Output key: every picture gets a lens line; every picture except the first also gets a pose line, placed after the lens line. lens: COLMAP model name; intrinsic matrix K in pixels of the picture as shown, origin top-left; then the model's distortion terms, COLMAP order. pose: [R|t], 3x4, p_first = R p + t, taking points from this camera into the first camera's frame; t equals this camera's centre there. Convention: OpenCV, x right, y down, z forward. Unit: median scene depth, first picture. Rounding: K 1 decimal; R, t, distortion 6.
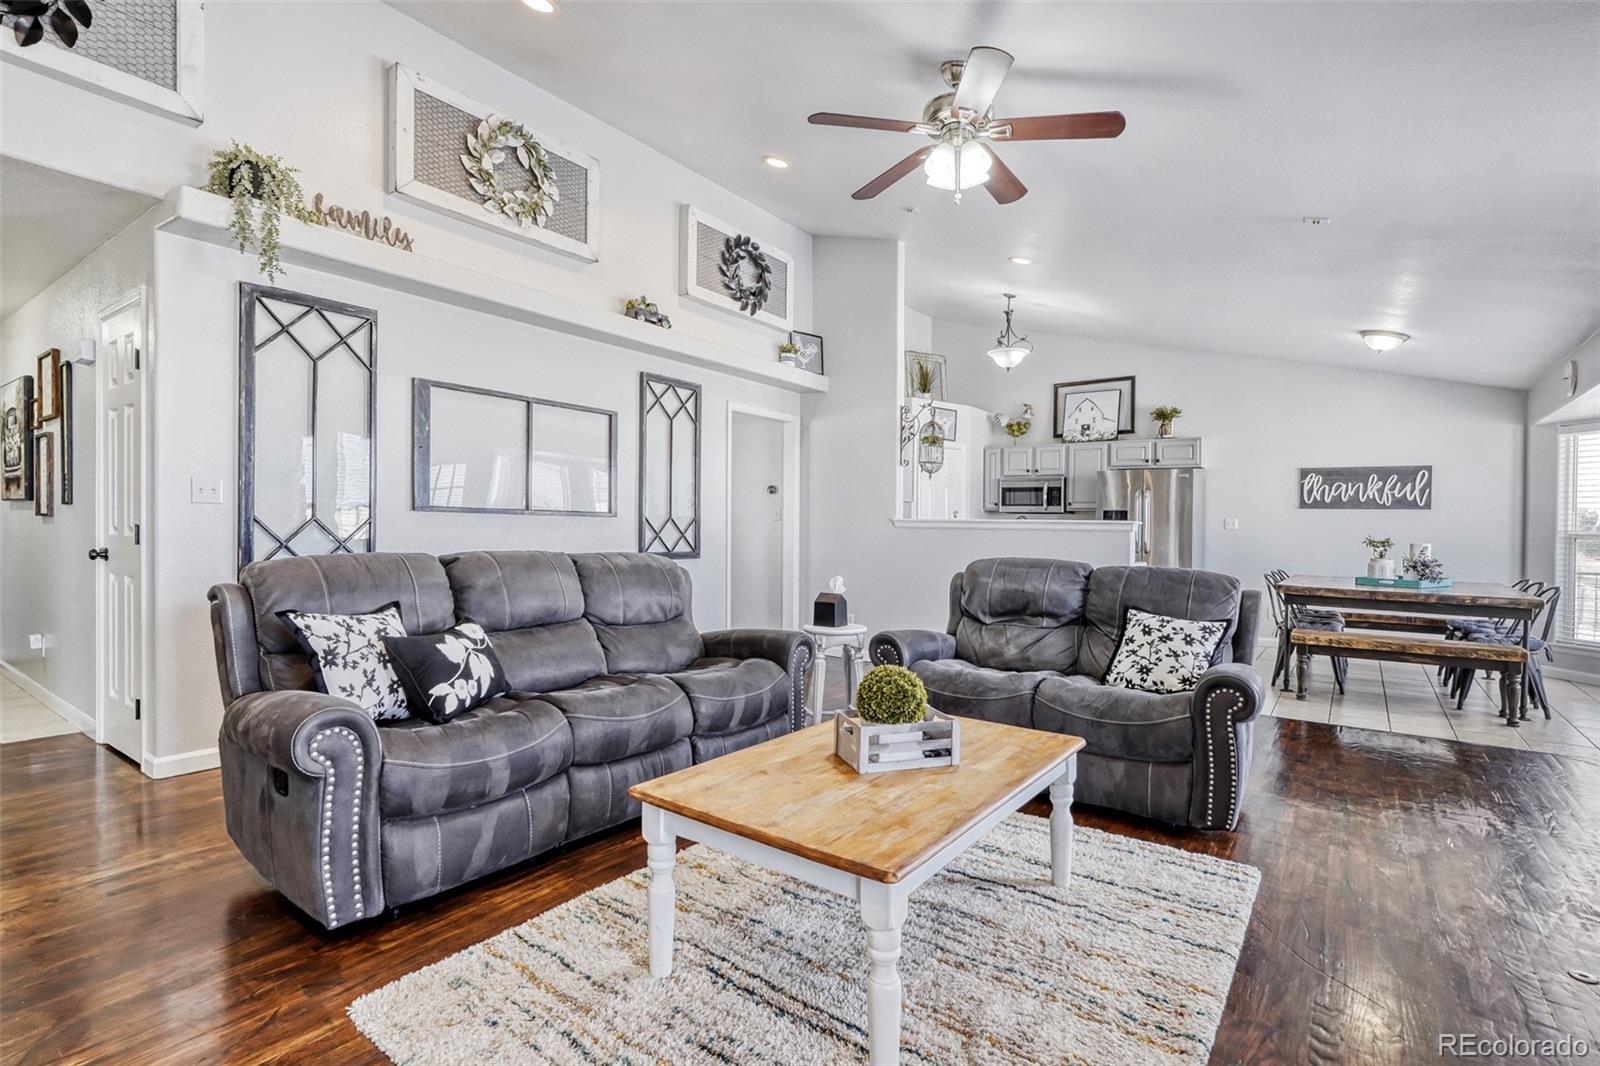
lens RADIAL K [[751.8, 0, 800.0], [0, 751.8, 533.0], [0, 0, 1]] dist [-0.020284, 0.000729]
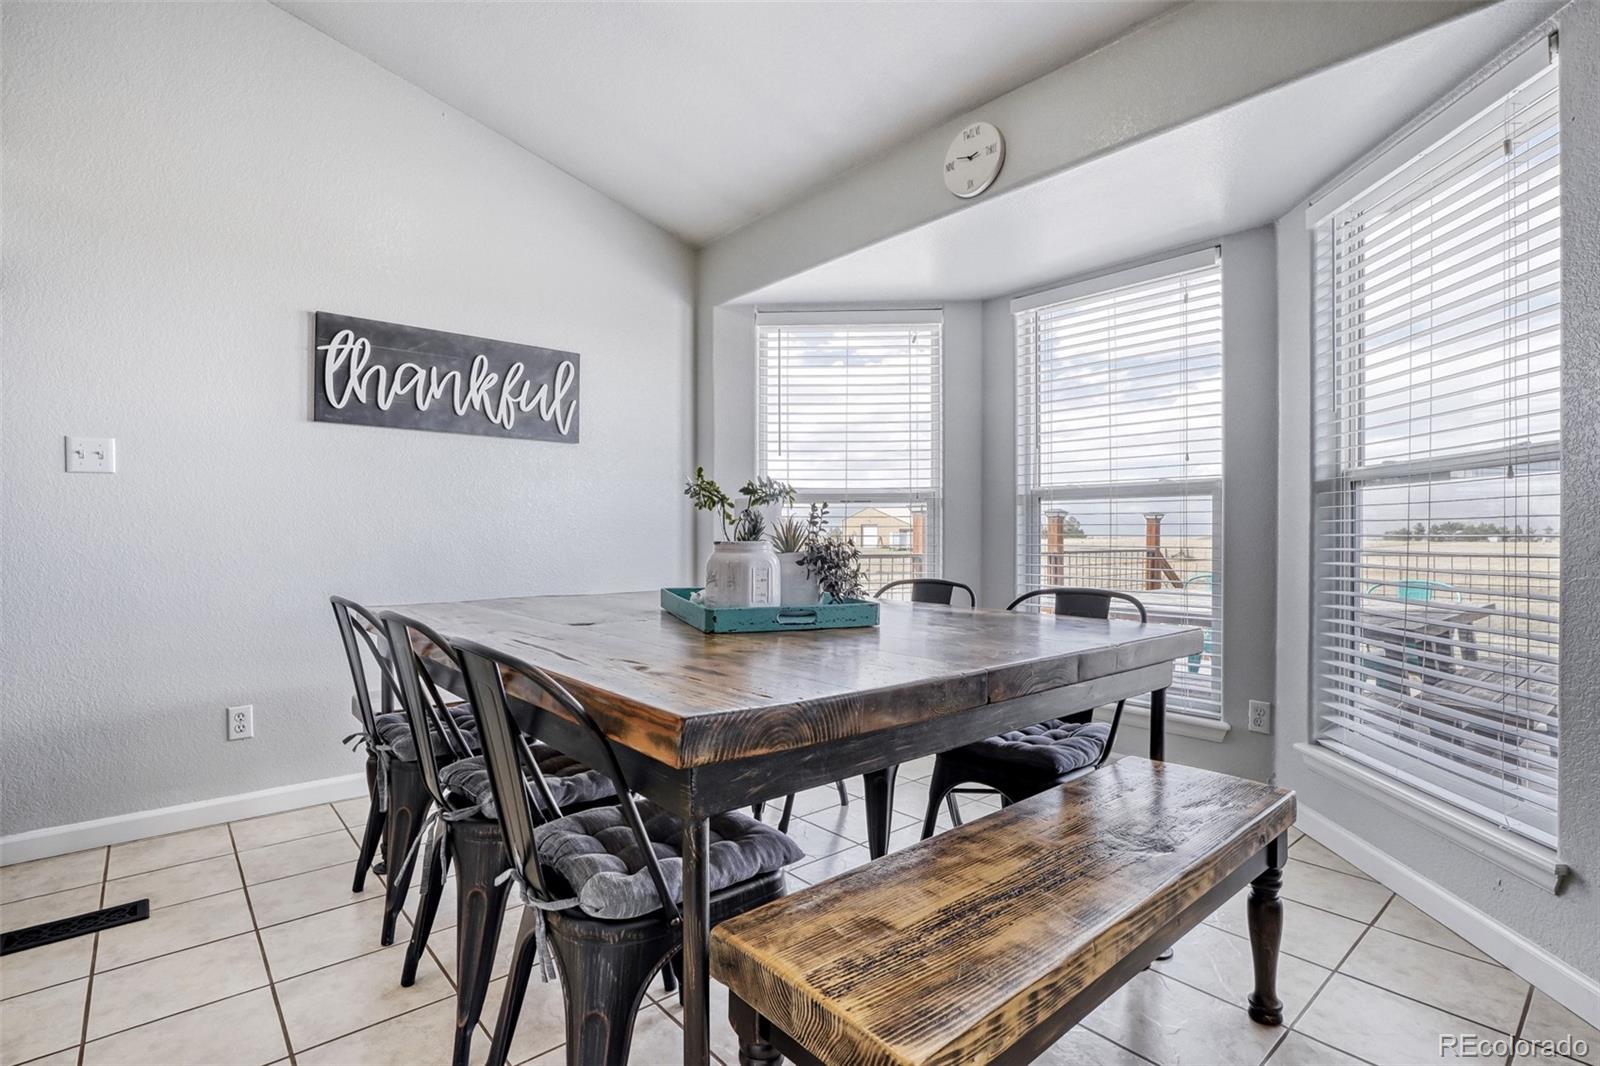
lens RADIAL K [[751.8, 0, 800.0], [0, 751.8, 533.0], [0, 0, 1]] dist [-0.020284, 0.000729]
pose [[0.218866, -0.018885, 0.975572, 0.376695], [0.017388, 0.999729, 0.015452, 0.021838], [-0.975600, 0.013581, 0.219135, 0.712074]]
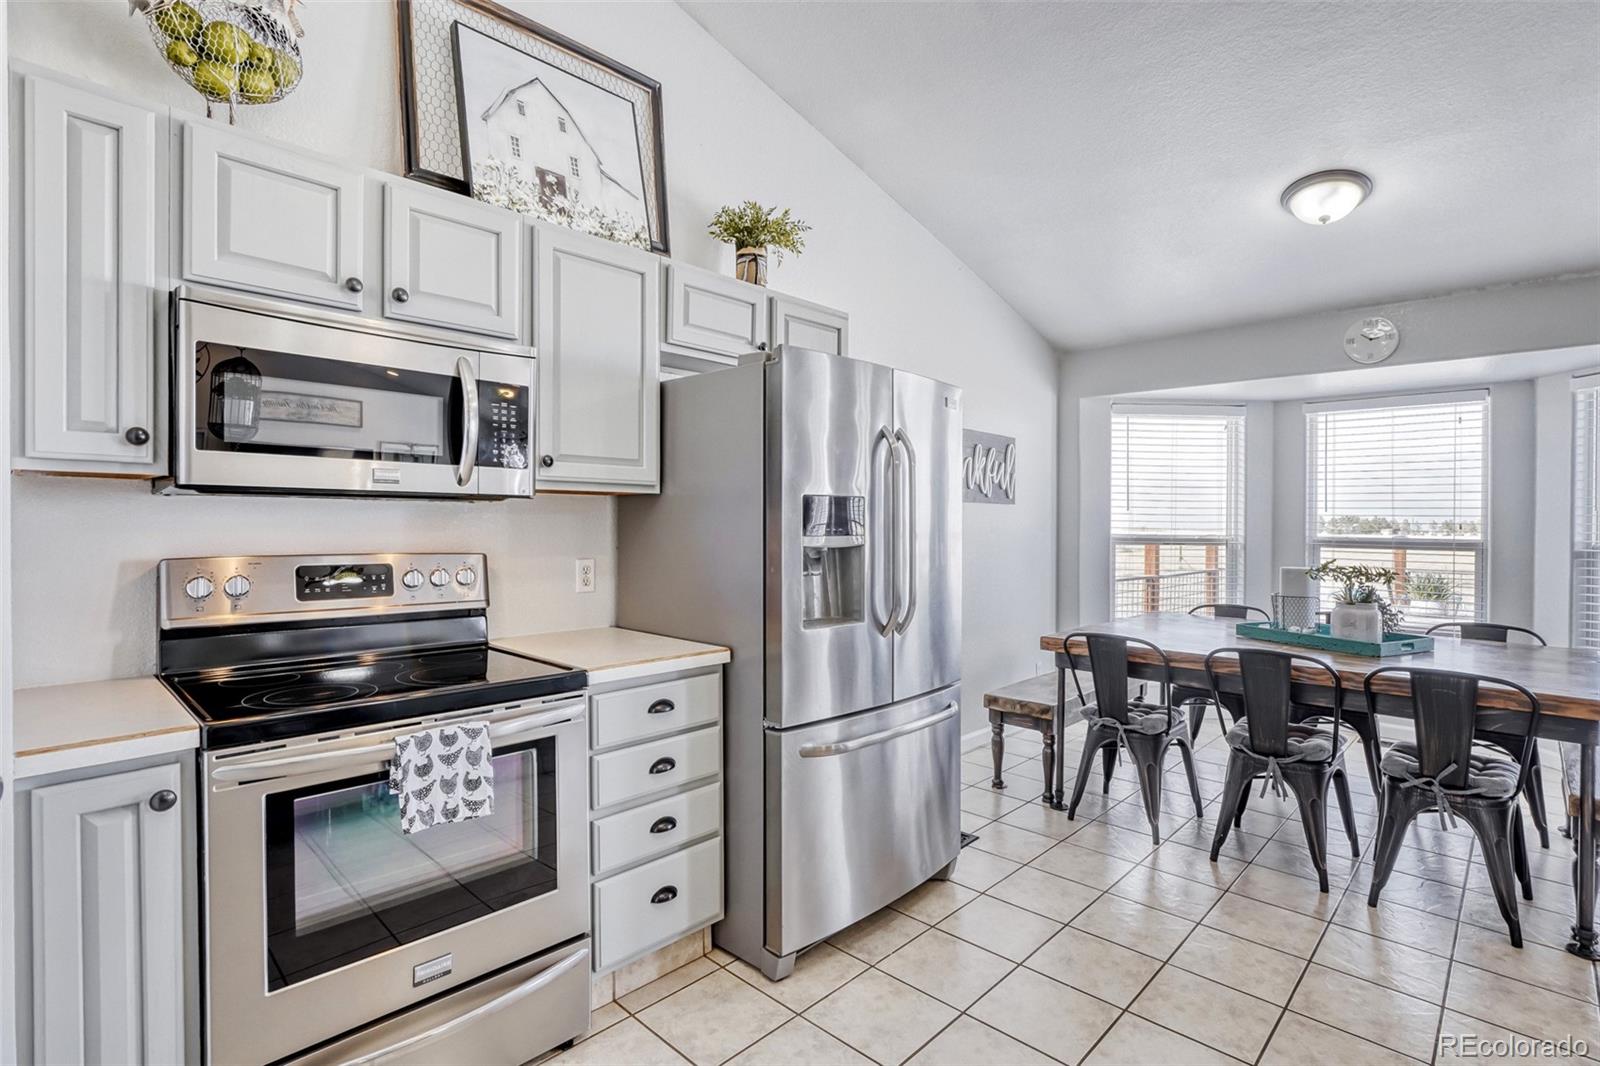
lens RADIAL K [[768.3, 0, 807.1], [0, 768.3, 524.6], [0, 0, 1]] dist [-0.002114, -0.000222]
pose [[0.116640, -0.022757, 0.992914, 0.137987], [0.005398, 0.999737, 0.022280, -0.028158], [-0.993160, 0.002761, 0.116732, 1.050530]]
